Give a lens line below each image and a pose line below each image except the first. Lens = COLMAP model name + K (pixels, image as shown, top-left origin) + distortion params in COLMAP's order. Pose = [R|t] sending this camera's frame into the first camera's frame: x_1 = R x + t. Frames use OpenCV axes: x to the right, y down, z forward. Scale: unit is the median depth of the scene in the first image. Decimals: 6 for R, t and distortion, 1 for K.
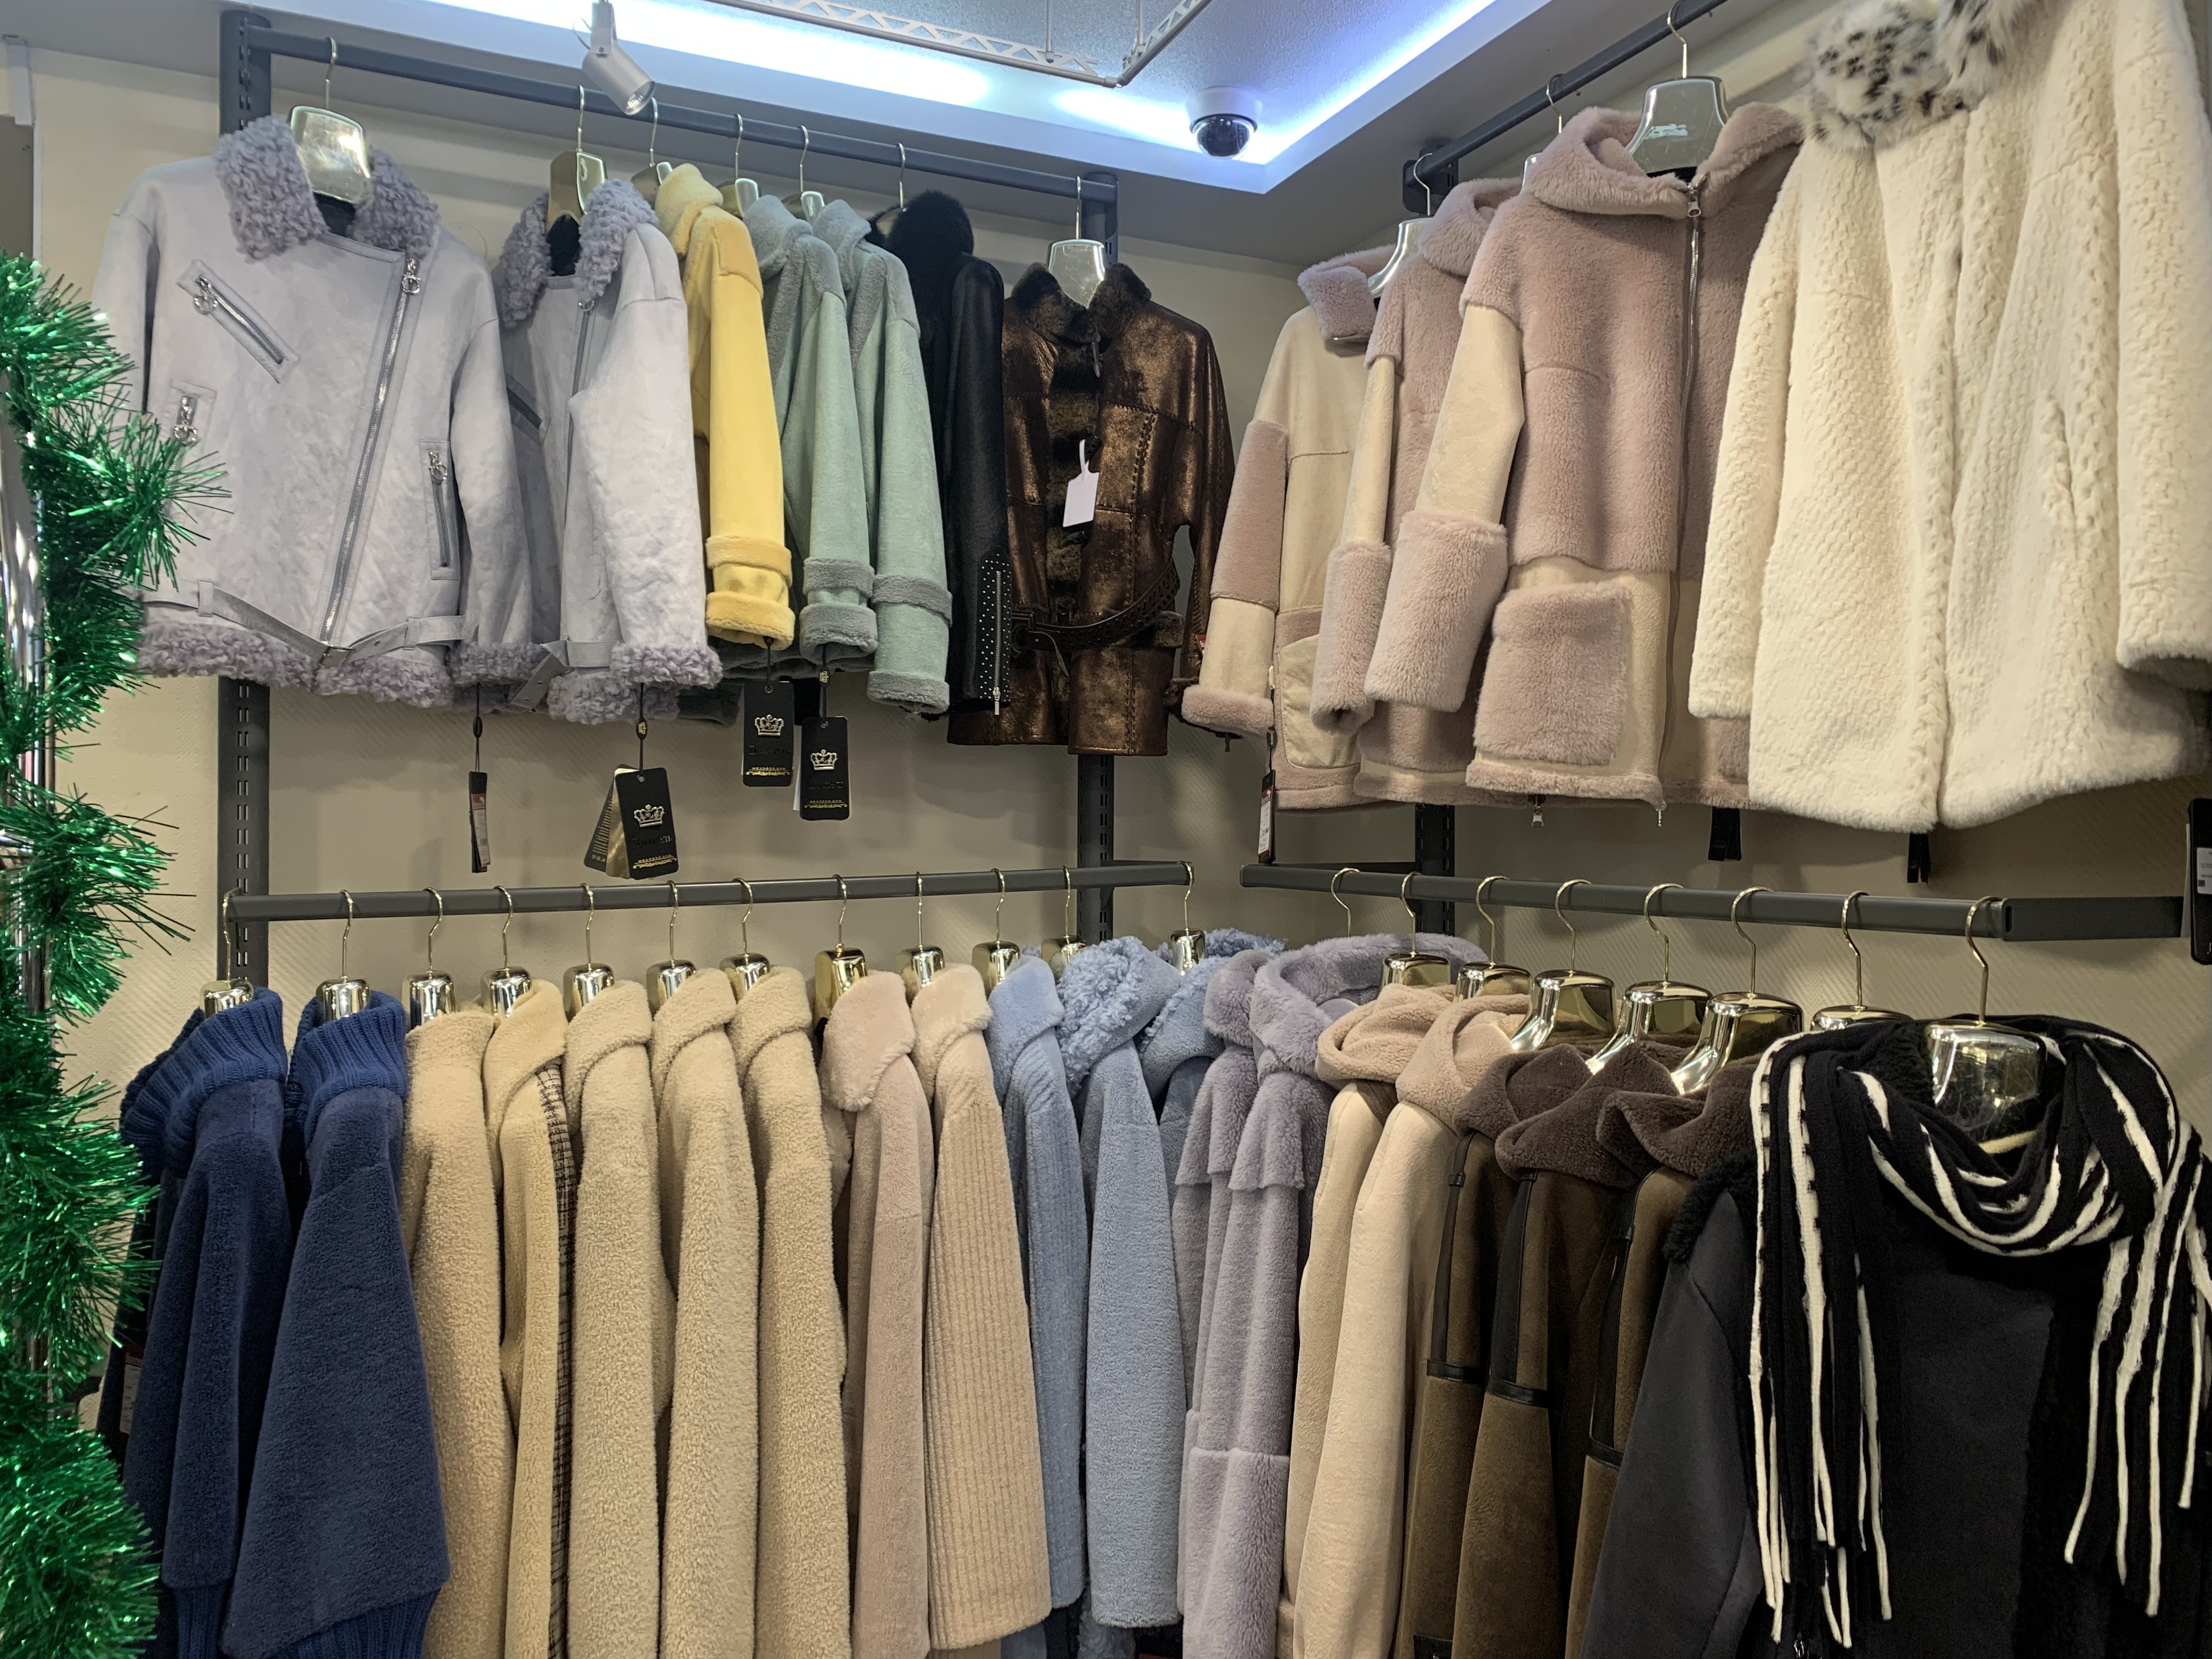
lens RADIAL K [[1716.7, 0, 1092.8], [0, 1716.7, 818.8], [0, 0, 1]] dist [0.007083, 0.005827]
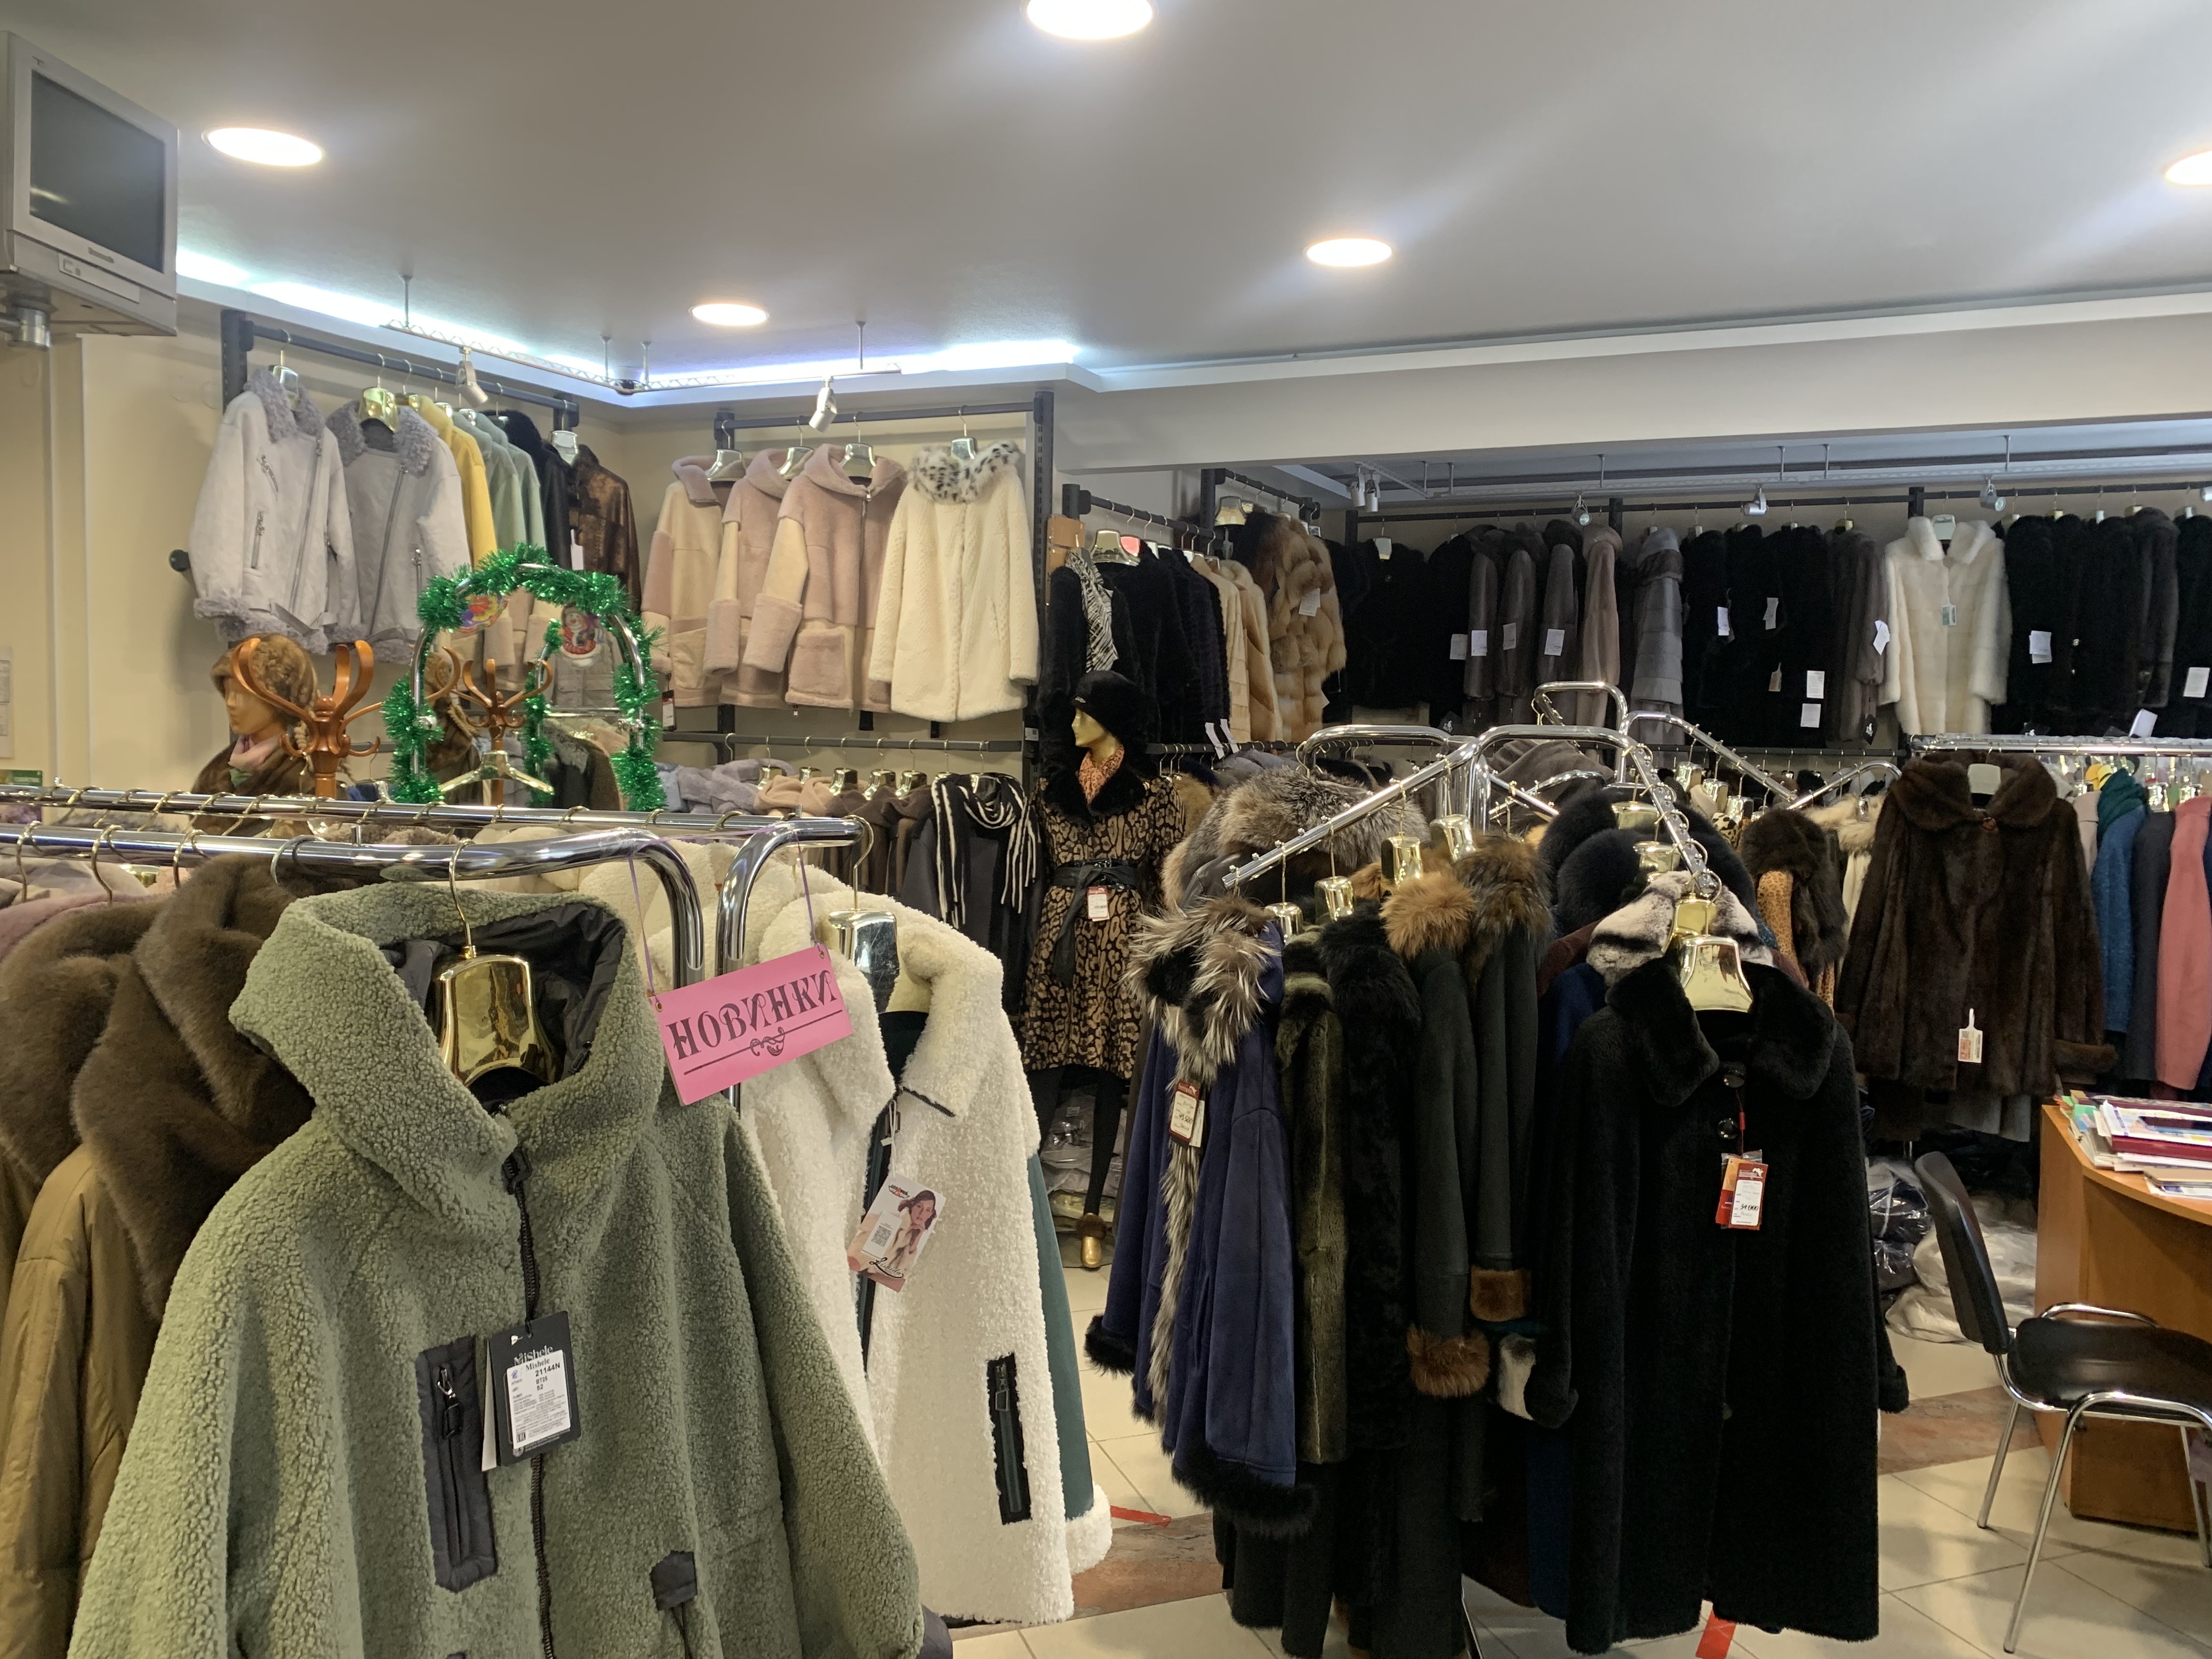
lens RADIAL K [[1716.7, 0, 1092.8], [0, 1716.7, 818.8], [0, 0, 1]] dist [0.007083, 0.005827]
pose [[0.766174, -0.029188, 0.641971, -1.157361], [-0.020631, 0.997336, 0.069968, -0.035350], [-0.642302, -0.066853, 0.763530, -1.375297]]
